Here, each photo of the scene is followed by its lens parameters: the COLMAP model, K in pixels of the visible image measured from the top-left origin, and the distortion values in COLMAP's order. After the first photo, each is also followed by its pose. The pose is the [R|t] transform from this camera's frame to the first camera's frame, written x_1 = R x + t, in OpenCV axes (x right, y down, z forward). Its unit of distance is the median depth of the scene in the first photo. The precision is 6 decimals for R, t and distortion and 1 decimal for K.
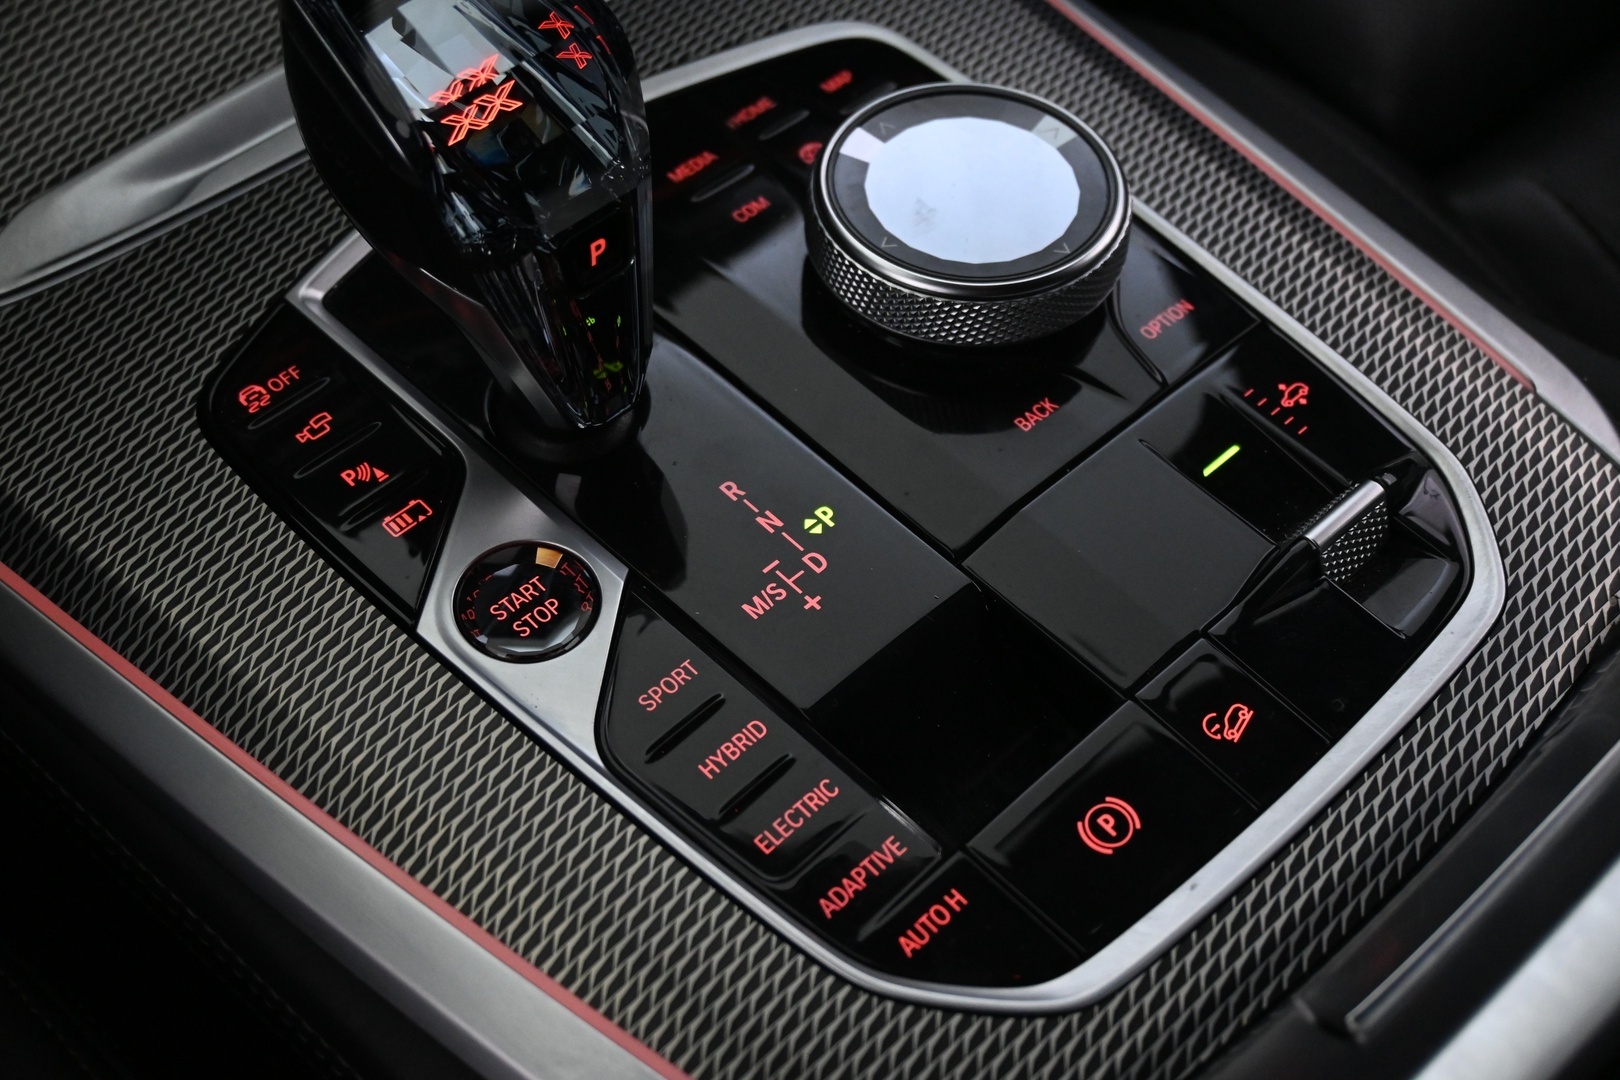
lens RADIAL K [[2015.0, 0, 811.6], [0, 2015.0, 541.2], [0, 0, 1]] dist [0.011747, 0.000000]
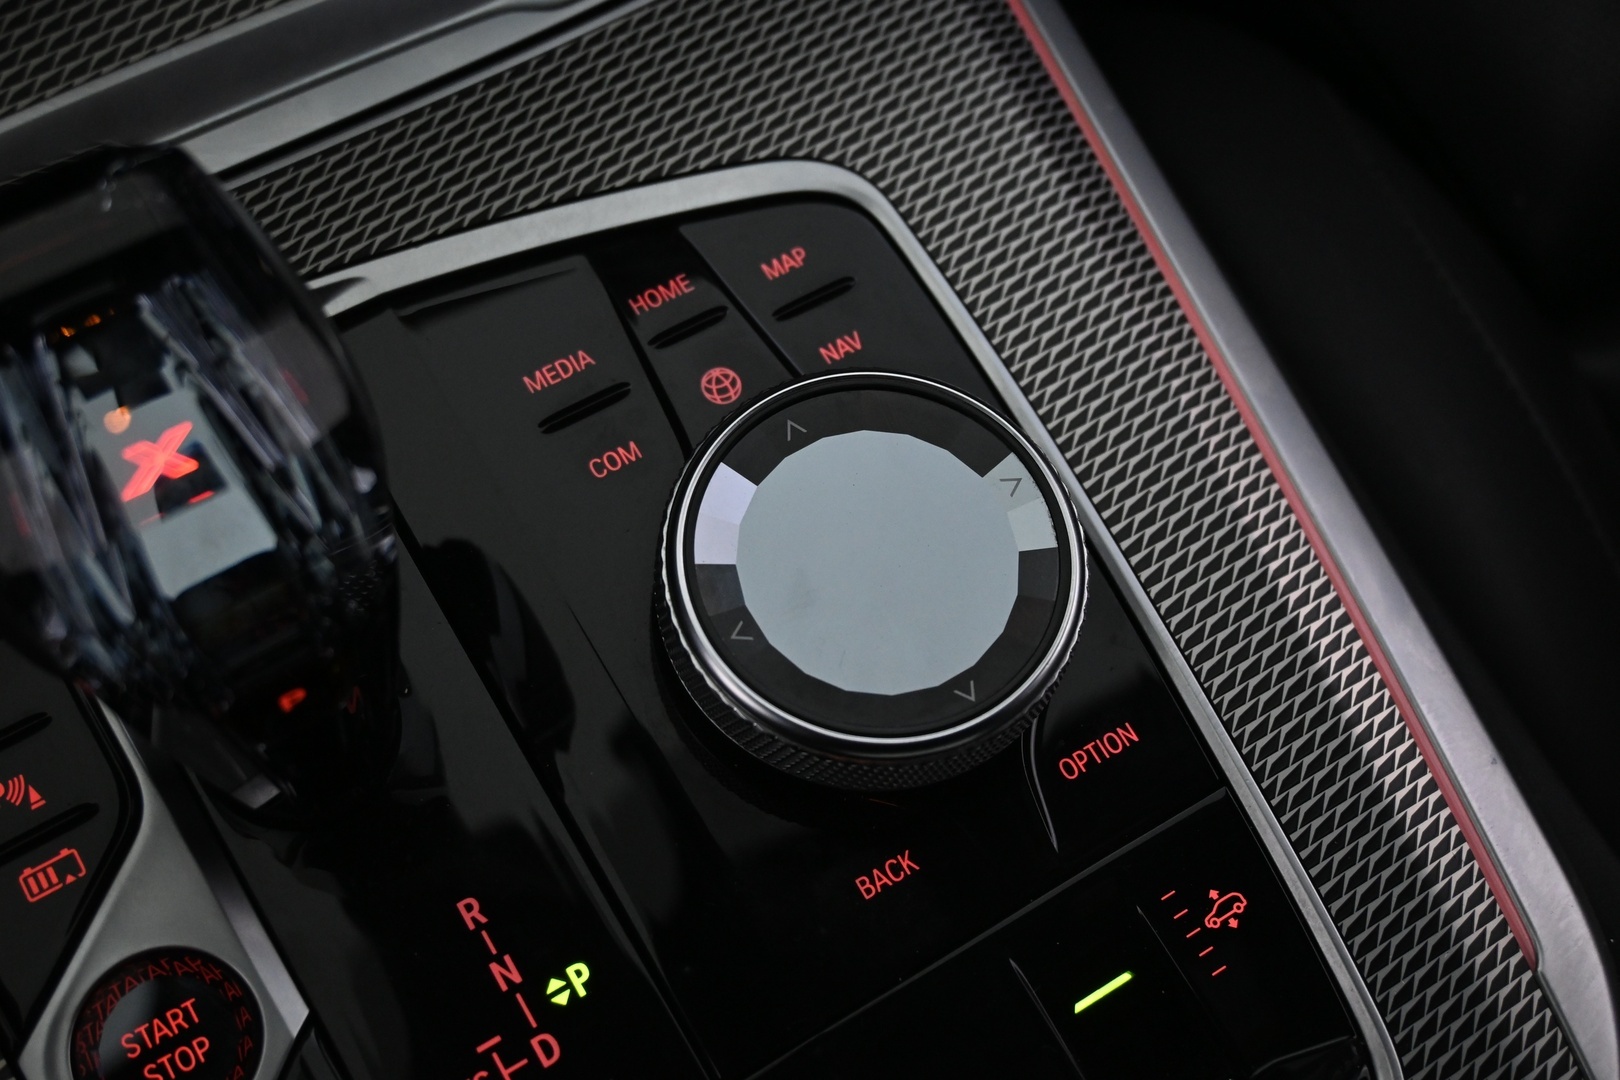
lens RADIAL K [[2015.0, 0, 809.3], [0, 2015.0, 539.9], [0, 0, 1]] dist [0.011747, 0.000000]
pose [[0.975270, 0.219825, -0.022922, 0.075897], [-0.206873, 0.944442, 0.255408, -0.396819], [0.077794, -0.244350, 0.966562, 0.296962]]
